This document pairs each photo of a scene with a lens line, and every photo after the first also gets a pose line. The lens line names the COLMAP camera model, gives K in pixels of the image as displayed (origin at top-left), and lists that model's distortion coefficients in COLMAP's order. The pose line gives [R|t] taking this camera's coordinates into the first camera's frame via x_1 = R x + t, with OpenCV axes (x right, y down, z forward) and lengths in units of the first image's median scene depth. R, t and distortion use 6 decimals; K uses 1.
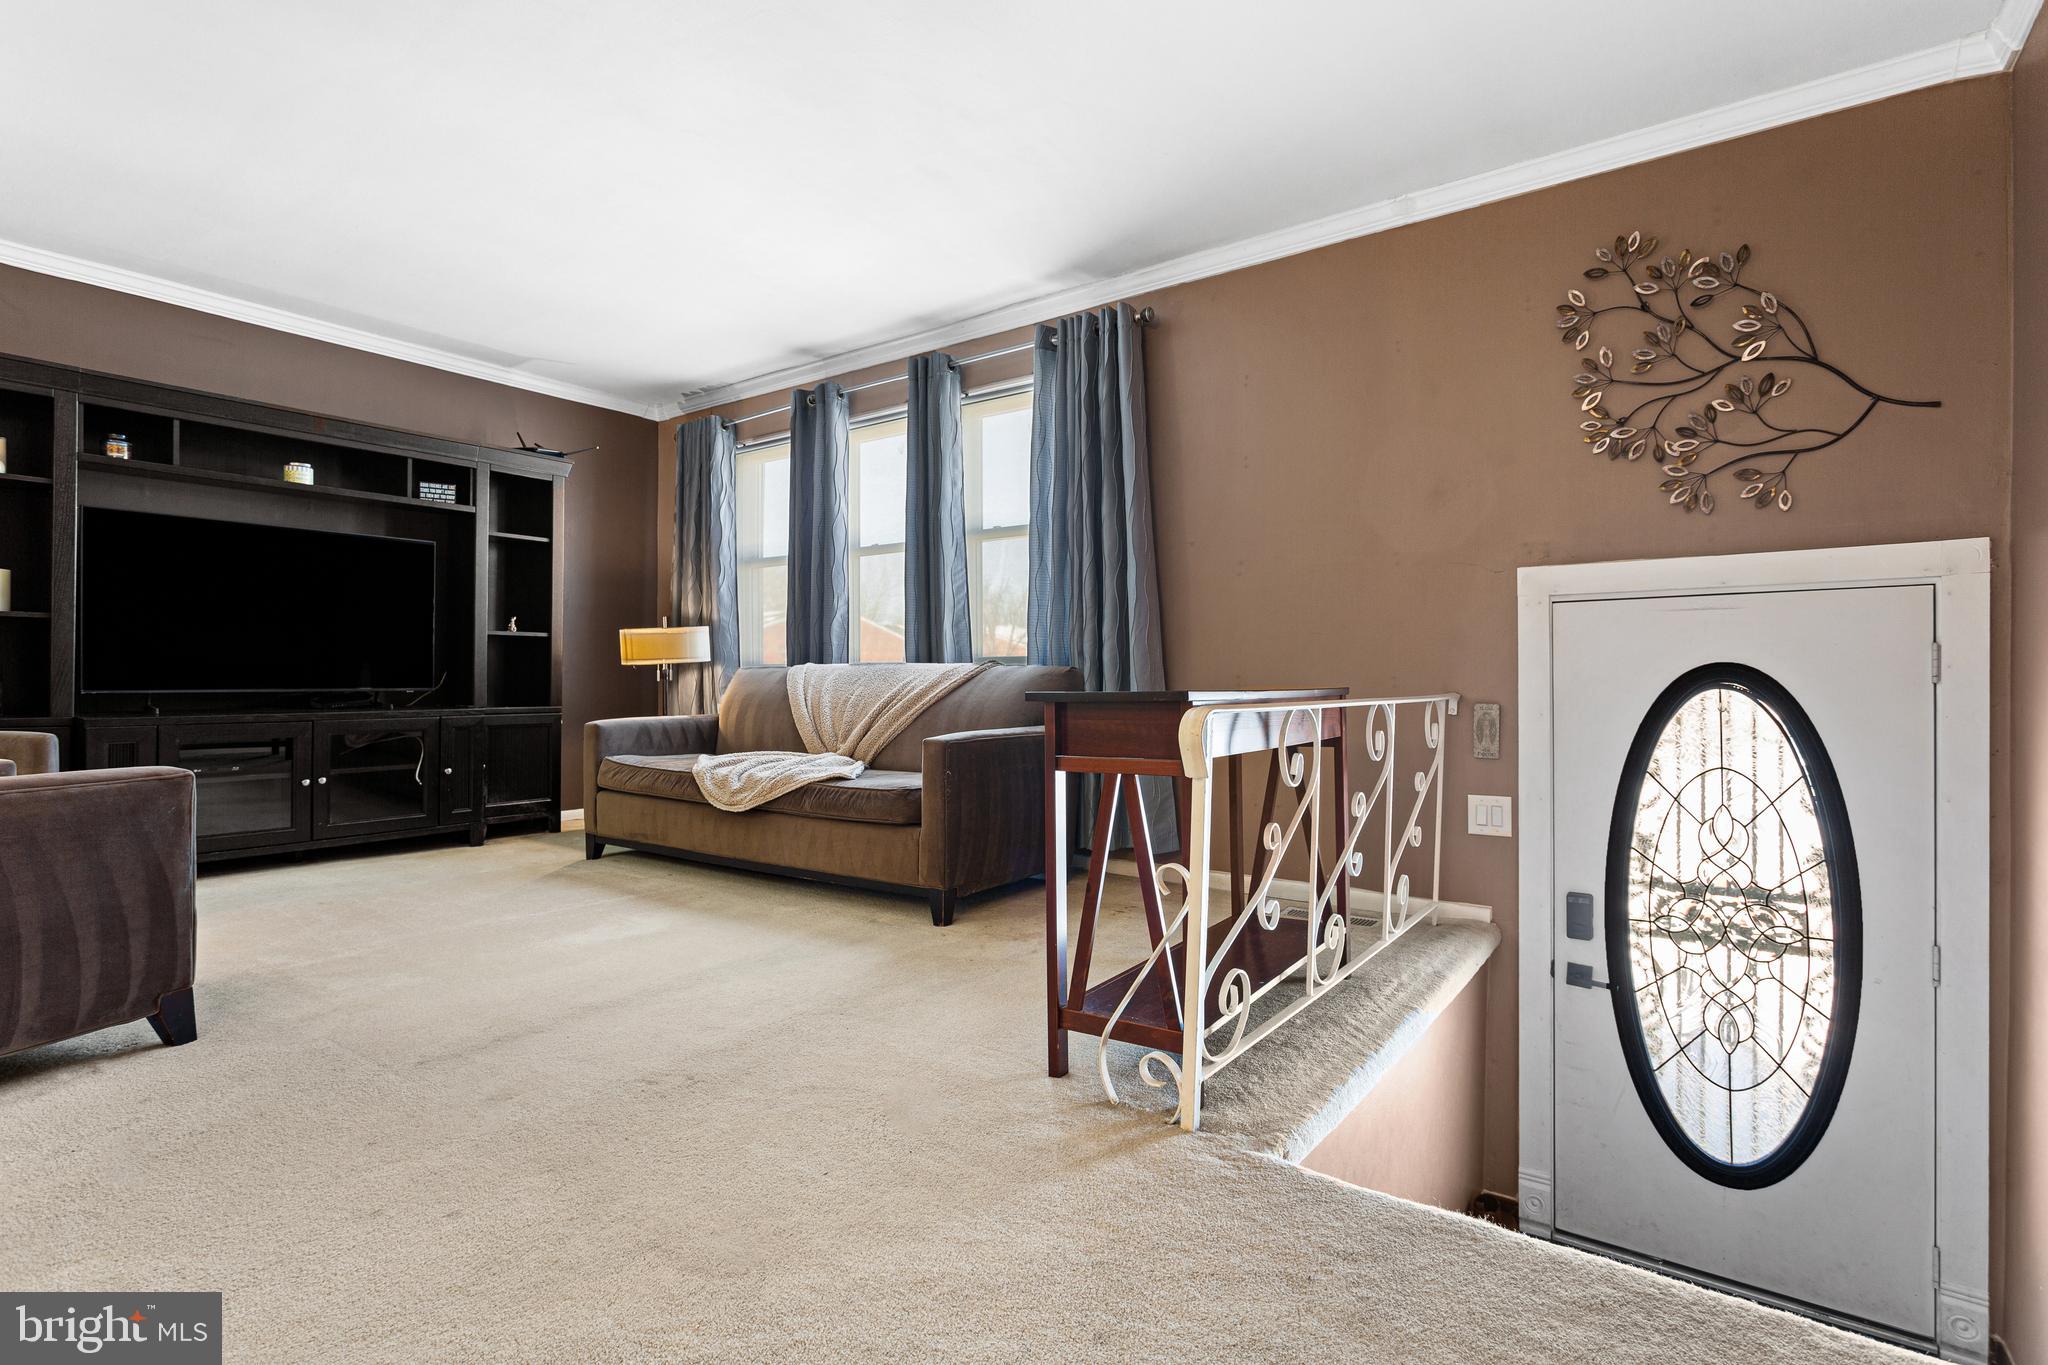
lens RADIAL K [[983.2, 0, 1017.5], [0, 983.2, 683.8], [0, 0, 1]] dist [-0.007655, 0.000740]
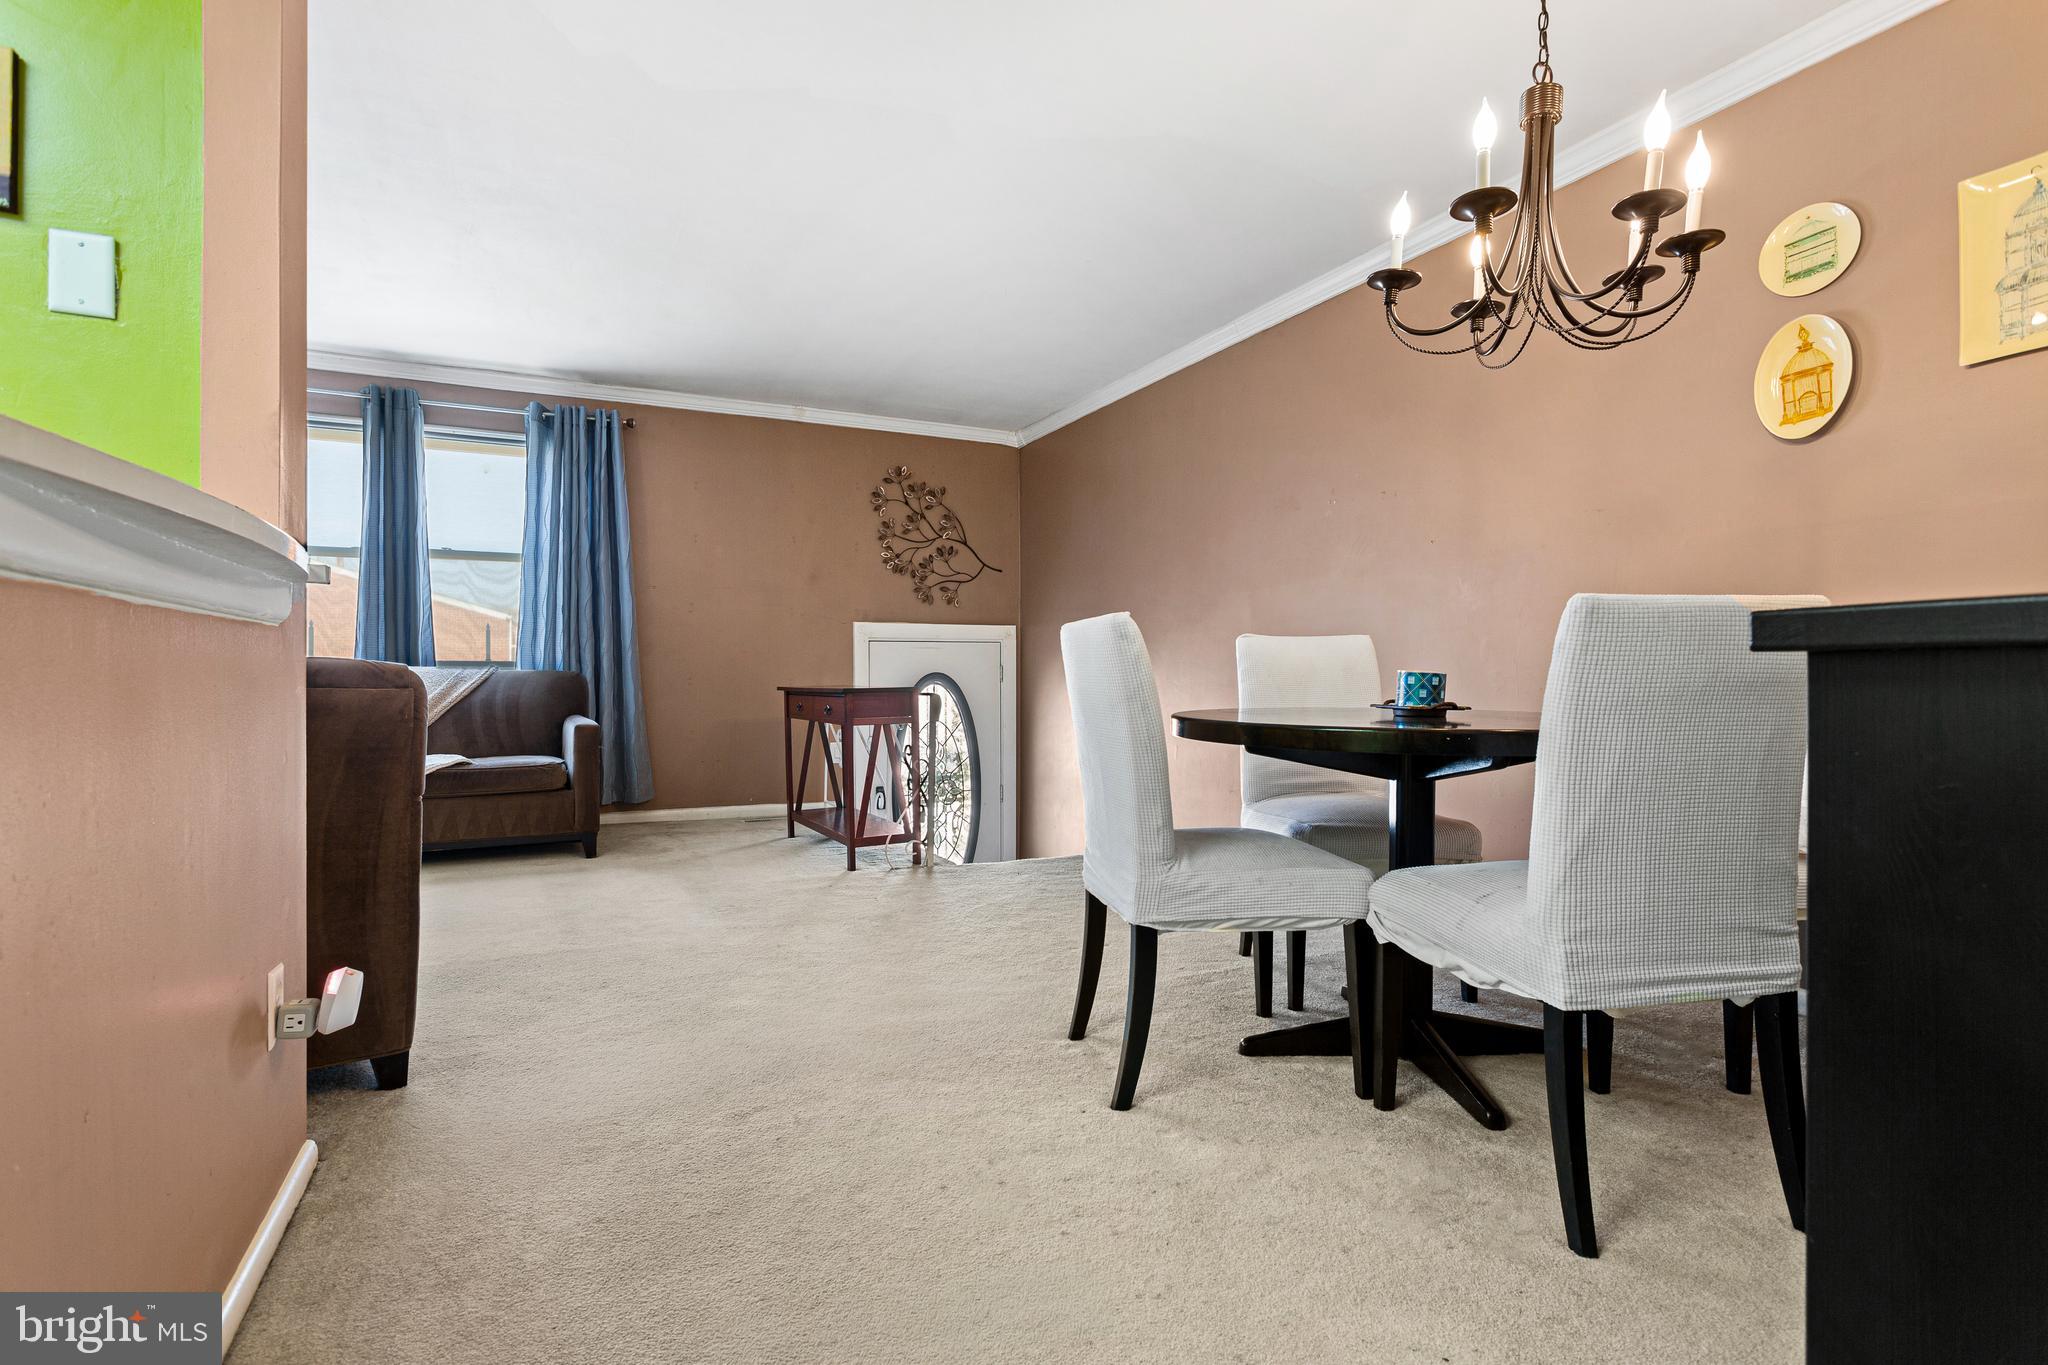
lens RADIAL K [[983.2, 0, 1028.3], [0, 983.2, 683.7], [0, 0, 1]] dist [-0.007655, 0.000740]
pose [[0.464020, -0.013319, 0.885725, -1.133364], [-0.001330, 0.999875, 0.015732, -0.030054], [-0.885824, -0.008479, 0.463945, -0.217937]]
